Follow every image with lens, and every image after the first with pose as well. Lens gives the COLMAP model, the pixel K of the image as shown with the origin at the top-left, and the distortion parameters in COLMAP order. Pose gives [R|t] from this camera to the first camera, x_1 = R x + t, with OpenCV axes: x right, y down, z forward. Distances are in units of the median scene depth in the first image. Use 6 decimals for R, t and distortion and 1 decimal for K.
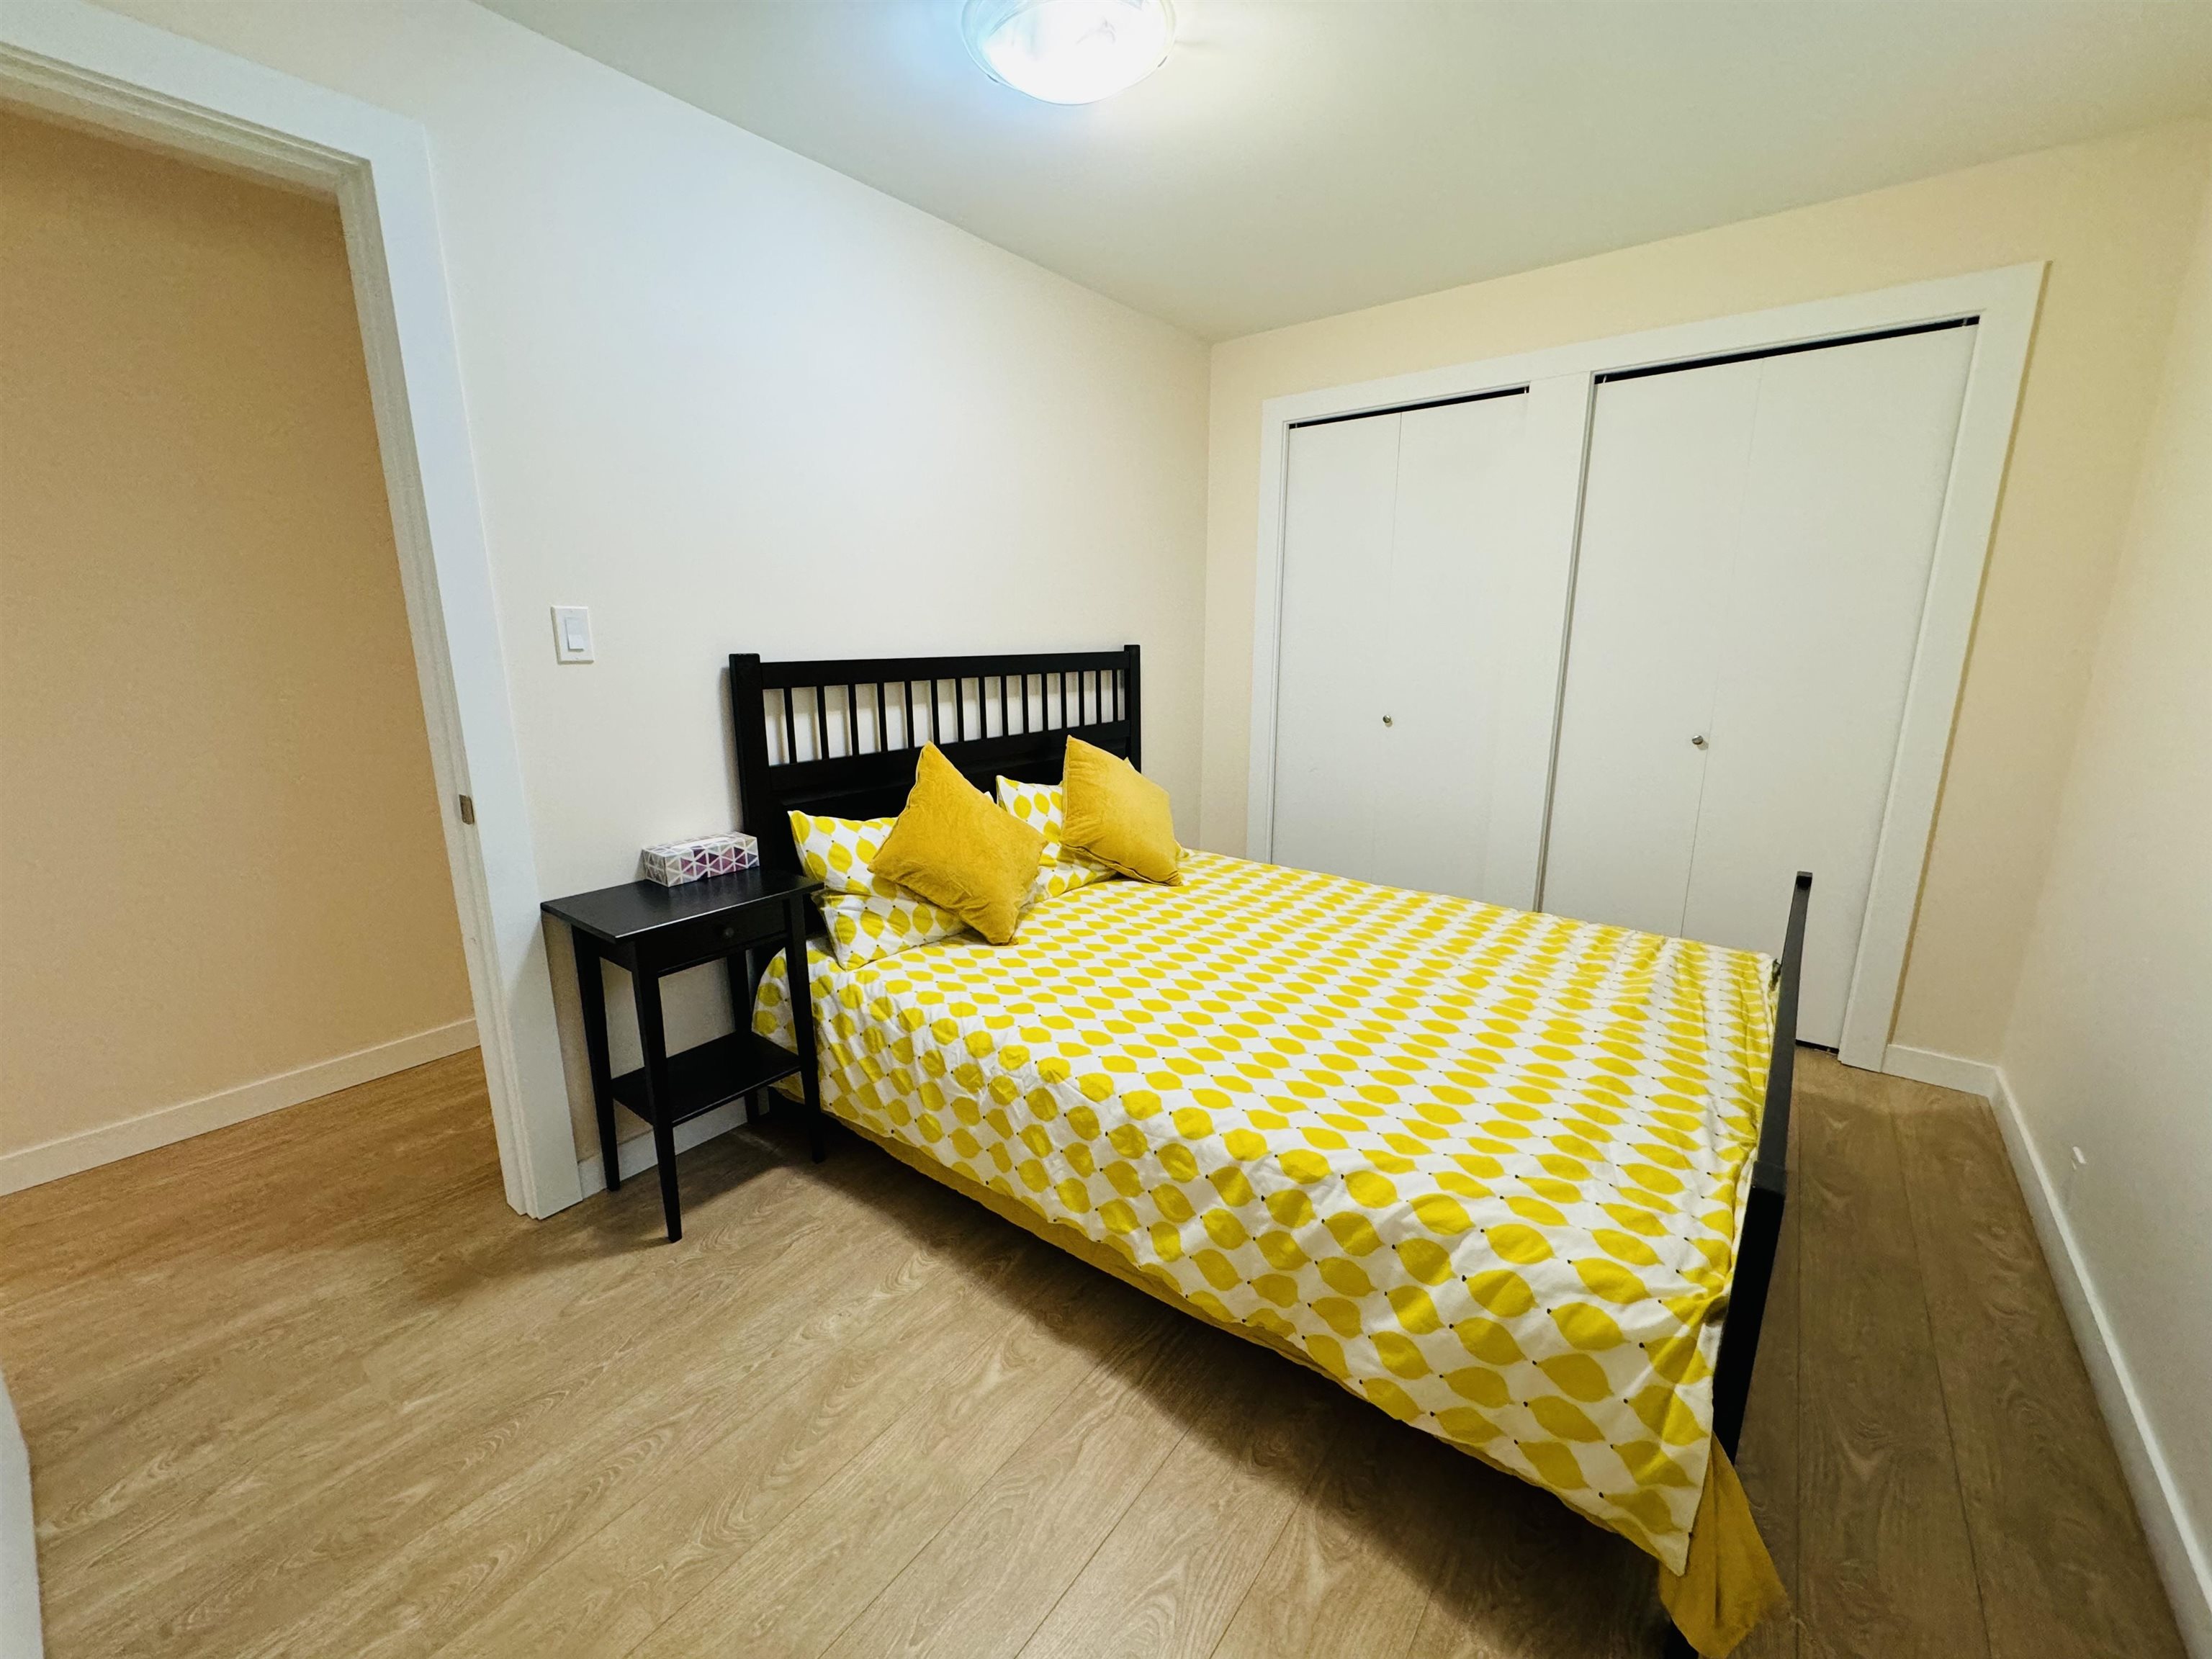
lens RADIAL K [[883.5, 0, 1110.1], [0, 883.5, 830.8], [0, 0, 1]] dist [0.004508, 0.000364]
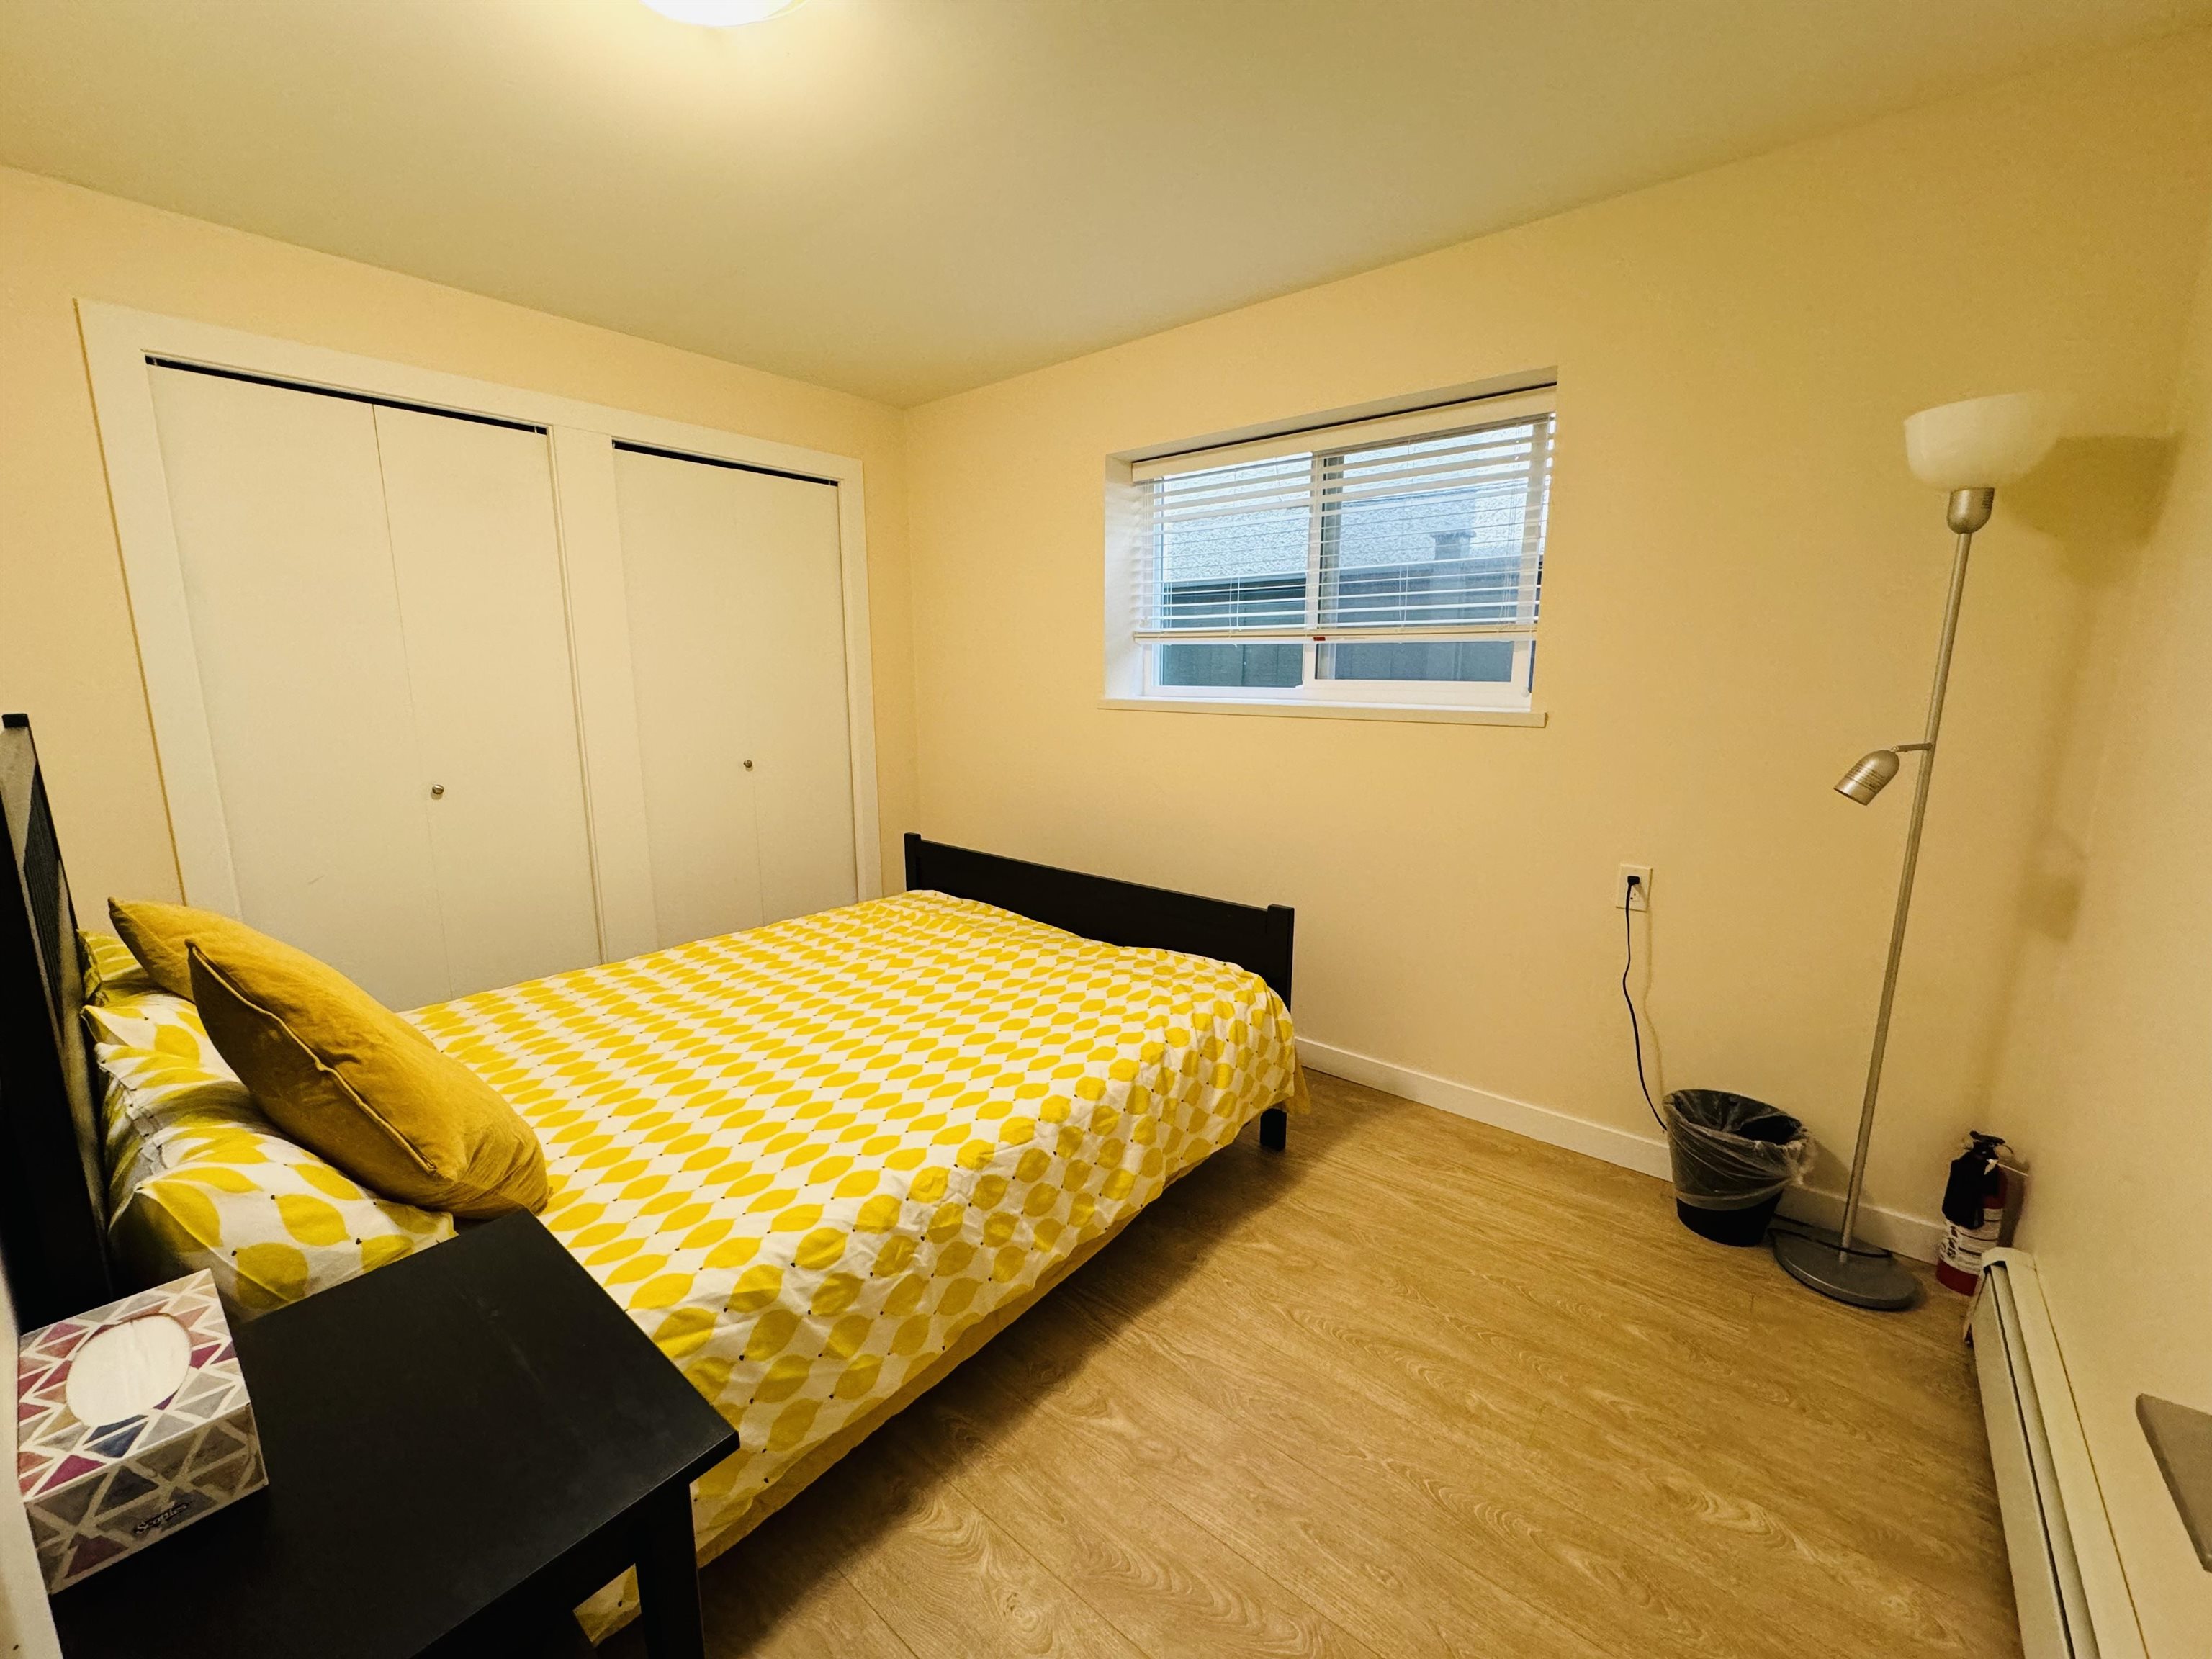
lens RADIAL K [[883.5, 0, 1101.8], [0, 883.5, 829.9], [0, 0, 1]] dist [0.004508, 0.000364]
pose [[0.033391, -0.182107, 0.982712, -0.753300], [0.225400, 0.959301, 0.170110, -0.152708], [-0.973694, 0.215823, 0.073078, 0.606333]]
